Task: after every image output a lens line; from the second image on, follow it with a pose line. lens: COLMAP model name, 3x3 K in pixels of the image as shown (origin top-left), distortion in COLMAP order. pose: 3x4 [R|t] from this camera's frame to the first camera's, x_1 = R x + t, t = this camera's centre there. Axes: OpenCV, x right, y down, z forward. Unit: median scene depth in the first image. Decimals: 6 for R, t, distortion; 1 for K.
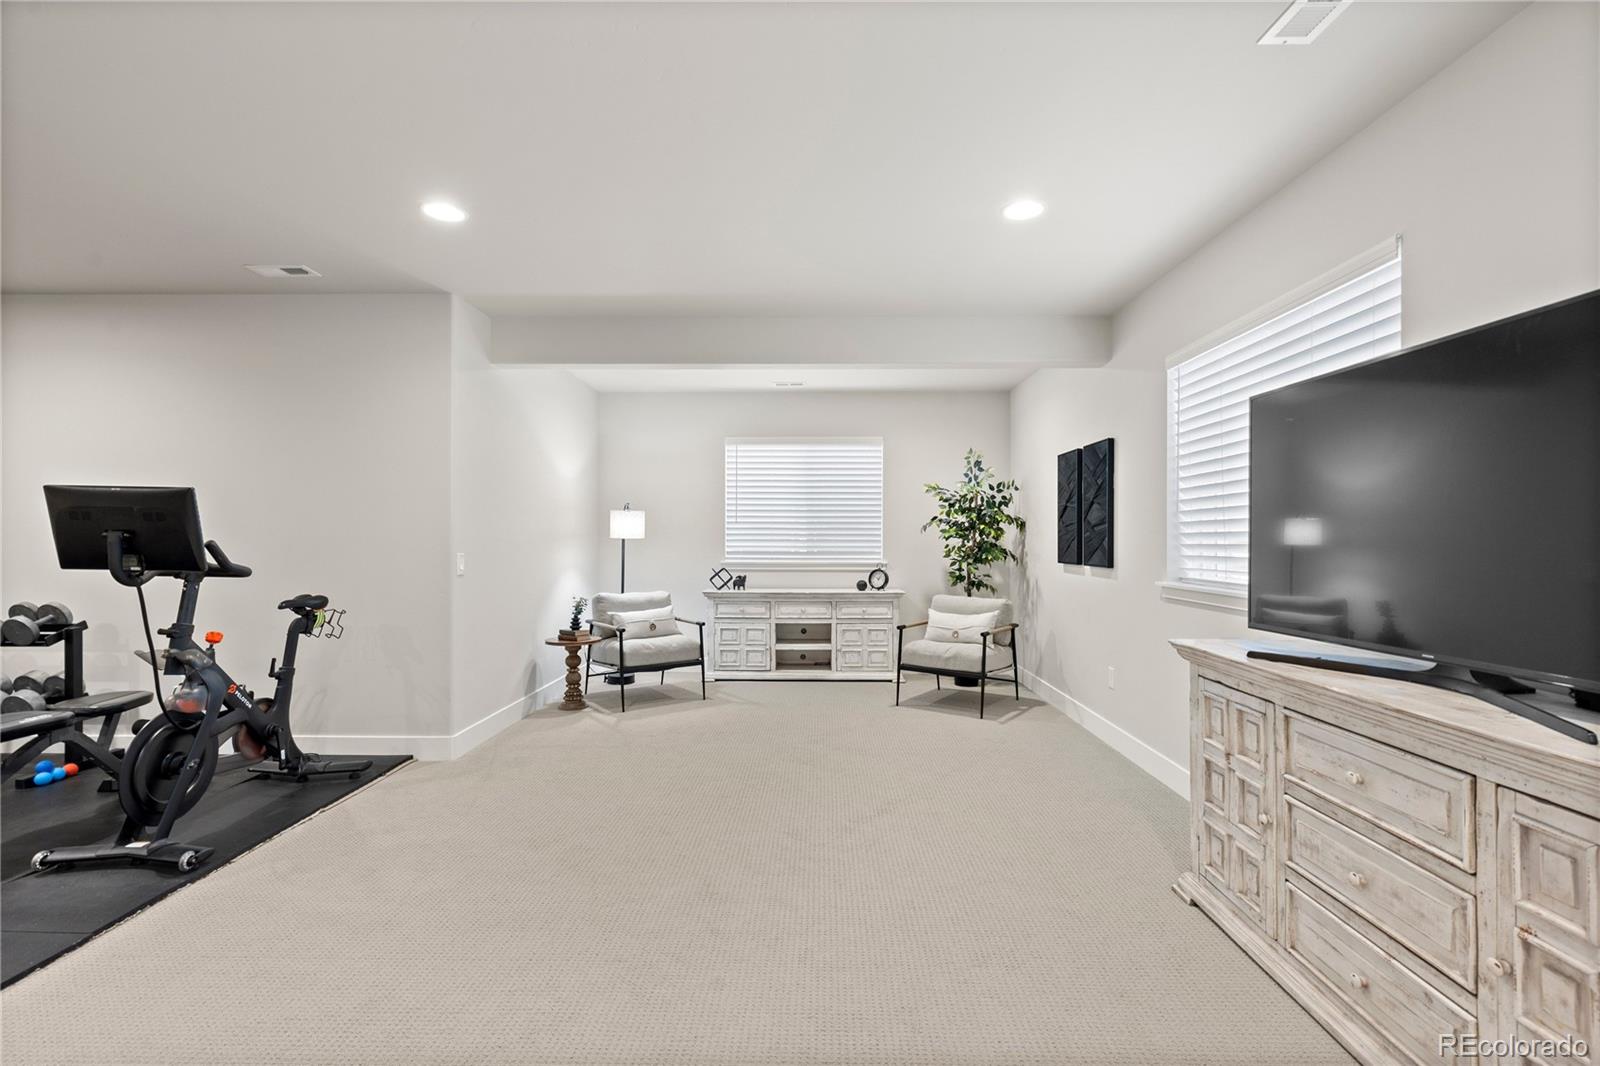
lens RADIAL K [[724.2, 0, 805.4], [0, 724.2, 539.6], [0, 0, 1]] dist [0.004776, -0.001379]
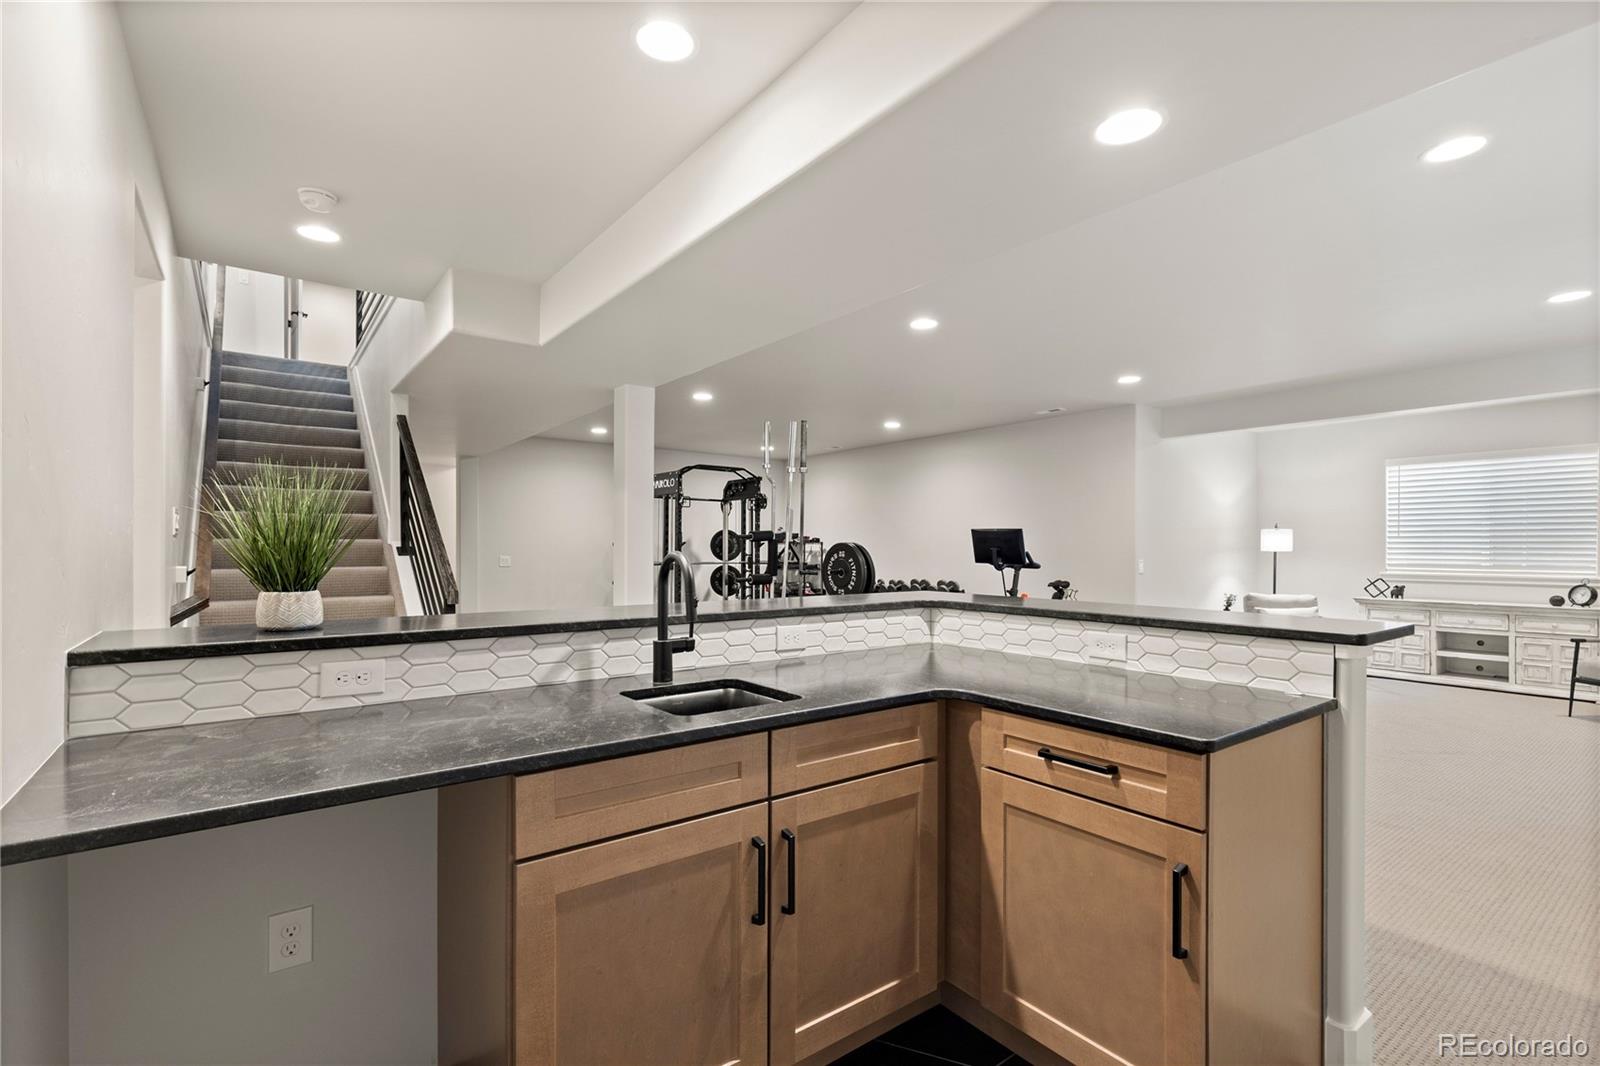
lens RADIAL K [[724.2, 0, 802.5], [0, 724.2, 547.5], [0, 0, 1]] dist [0.004776, -0.001379]
pose [[0.619697, 0.000195, -0.784841, 0.221859], [-0.004345, 0.999985, -0.003183, -0.000533], [0.784829, 0.005383, 0.619689, -0.406684]]
